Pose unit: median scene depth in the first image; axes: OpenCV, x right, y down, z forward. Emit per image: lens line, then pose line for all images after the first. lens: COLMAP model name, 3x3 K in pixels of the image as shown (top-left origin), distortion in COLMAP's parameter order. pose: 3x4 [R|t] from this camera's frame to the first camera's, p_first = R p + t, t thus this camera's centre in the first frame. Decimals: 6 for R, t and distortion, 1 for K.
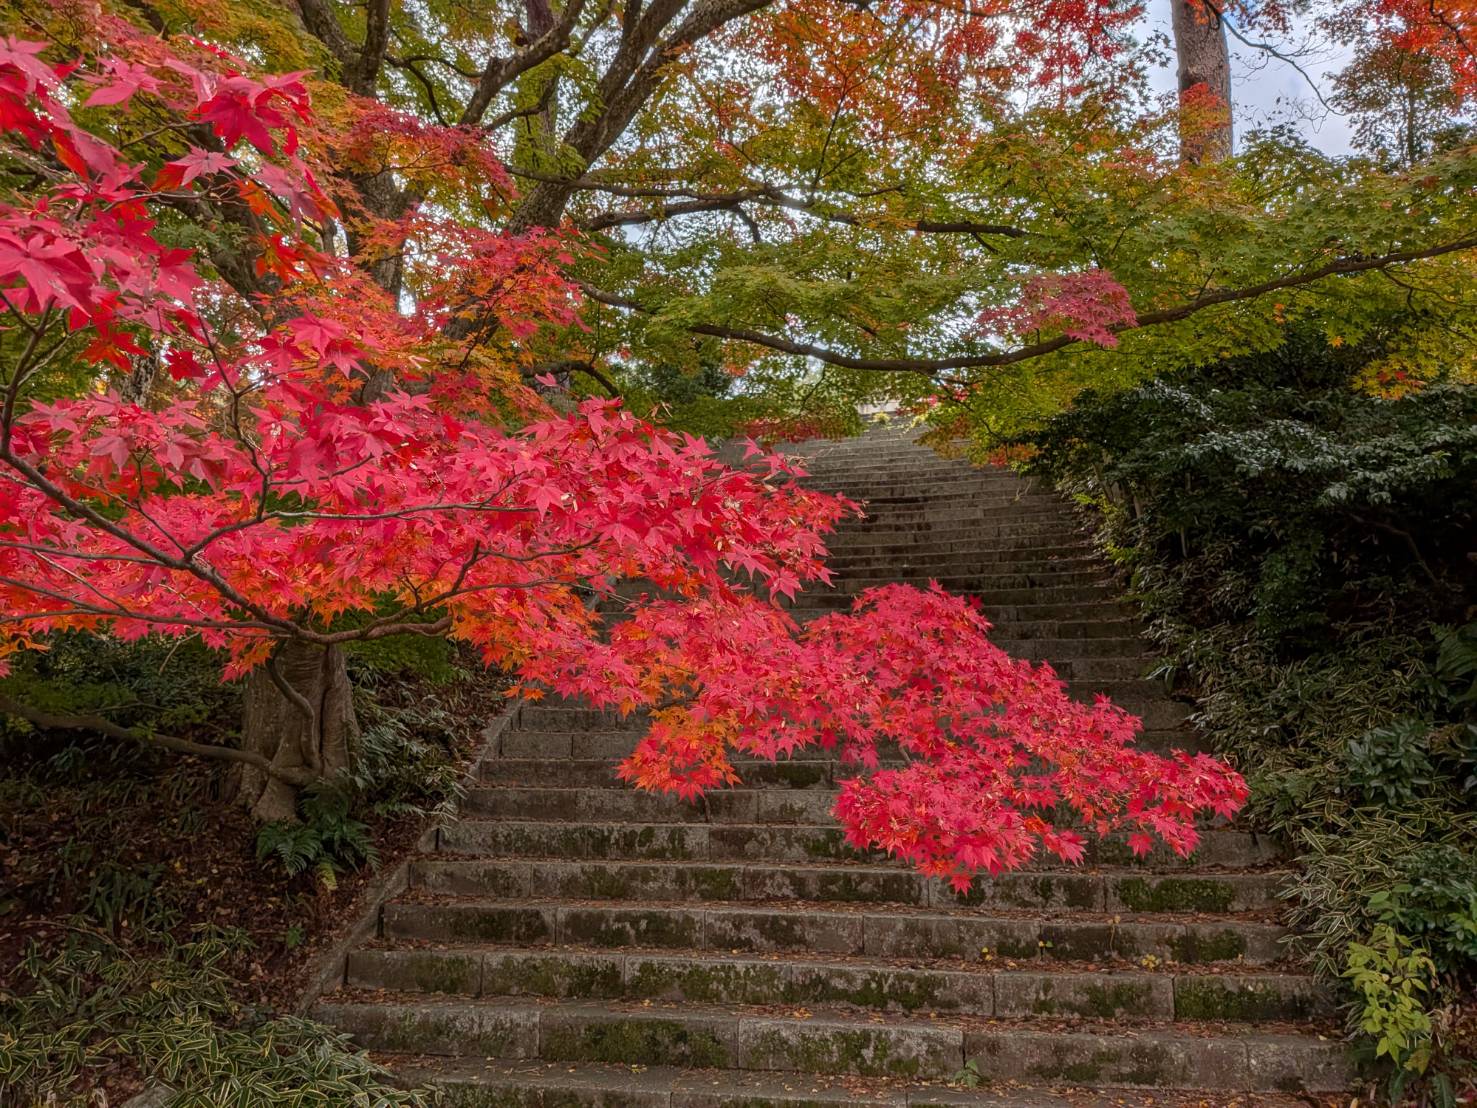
lens RADIAL K [[1073.0, 0, 738.5], [0, 1073.0, 554.0], [0, 0, 1]] dist [-0.000258, 0.000644]
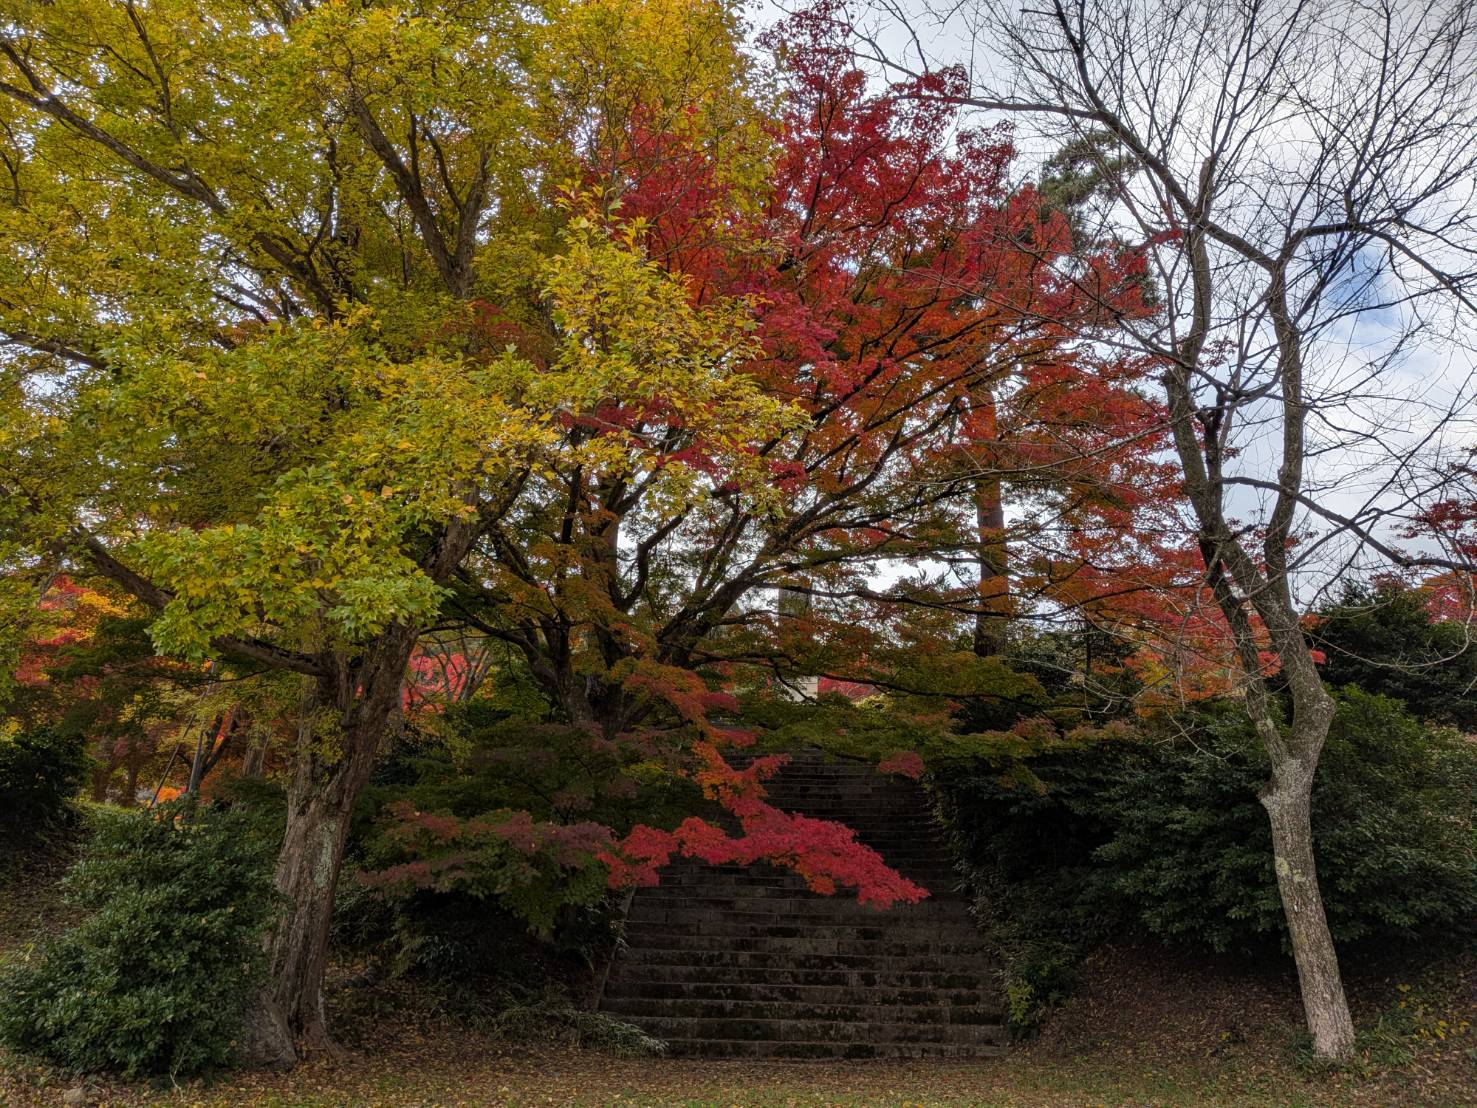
lens RADIAL K [[1111.3, 0, 744.3], [0, 1111.3, 499.9], [0, 0, 1]] dist [-0.010916, -0.007792]
pose [[0.990285, 0.077224, 0.115636, -0.426584], [-0.046841, 0.968267, -0.245488, -0.090862], [-0.130925, 0.237686, 0.962478, -1.577506]]
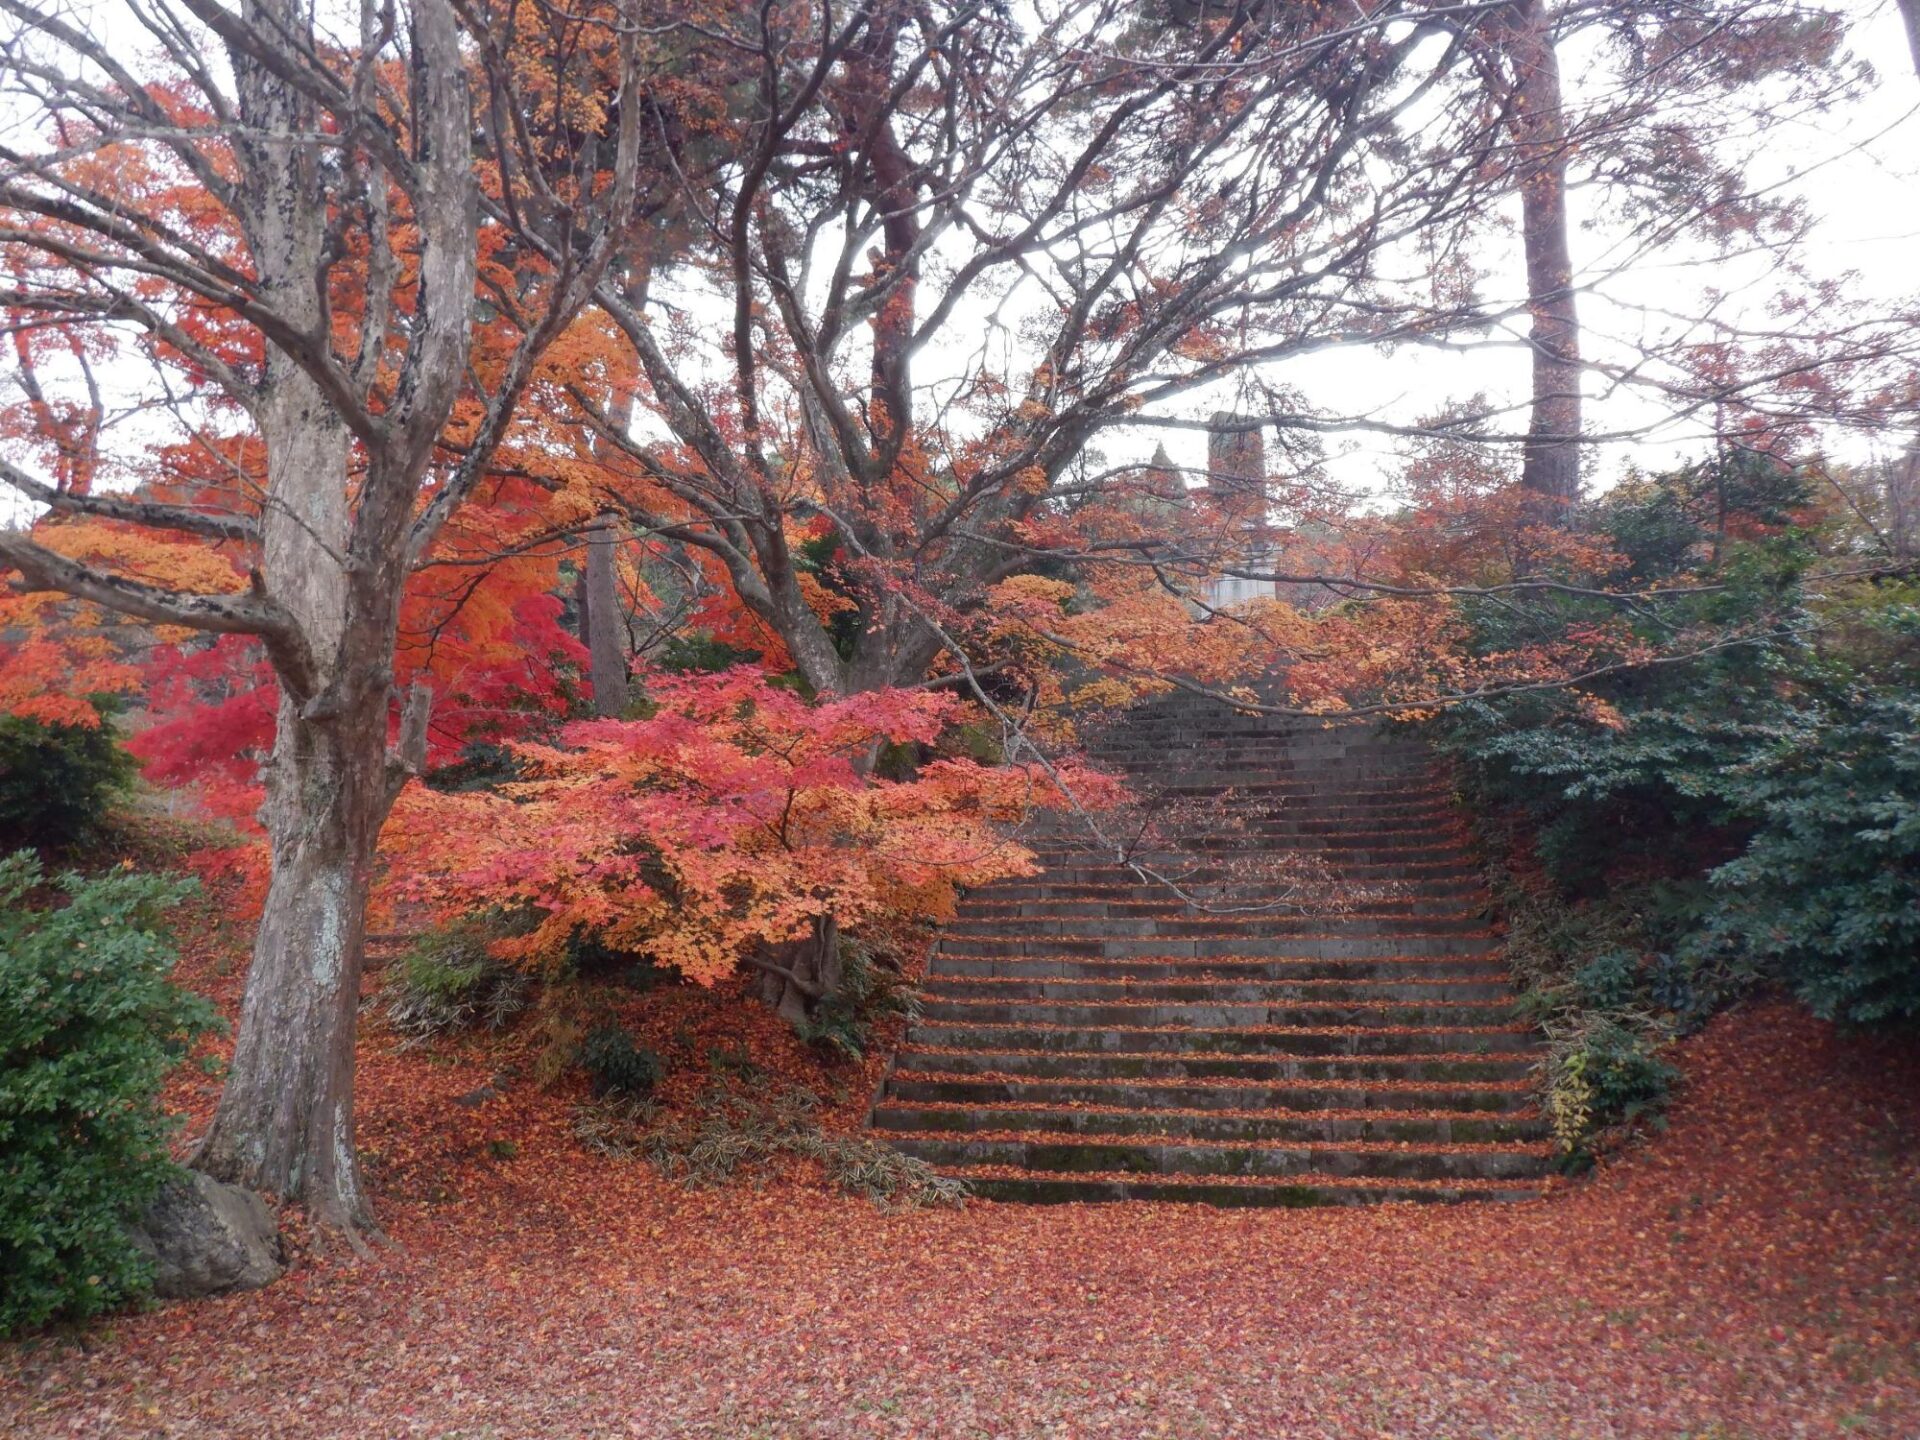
lens RADIAL K [[1624.4, 0, 961.6], [0, 1624.4, 689.8], [0, 0, 1]] dist [-0.008699, -0.000033]
pose [[0.999691, 0.004543, -0.024448, -0.206190], [-0.004914, 0.999873, -0.015135, -0.152580], [0.024376, 0.015250, 0.999587, -1.172507]]
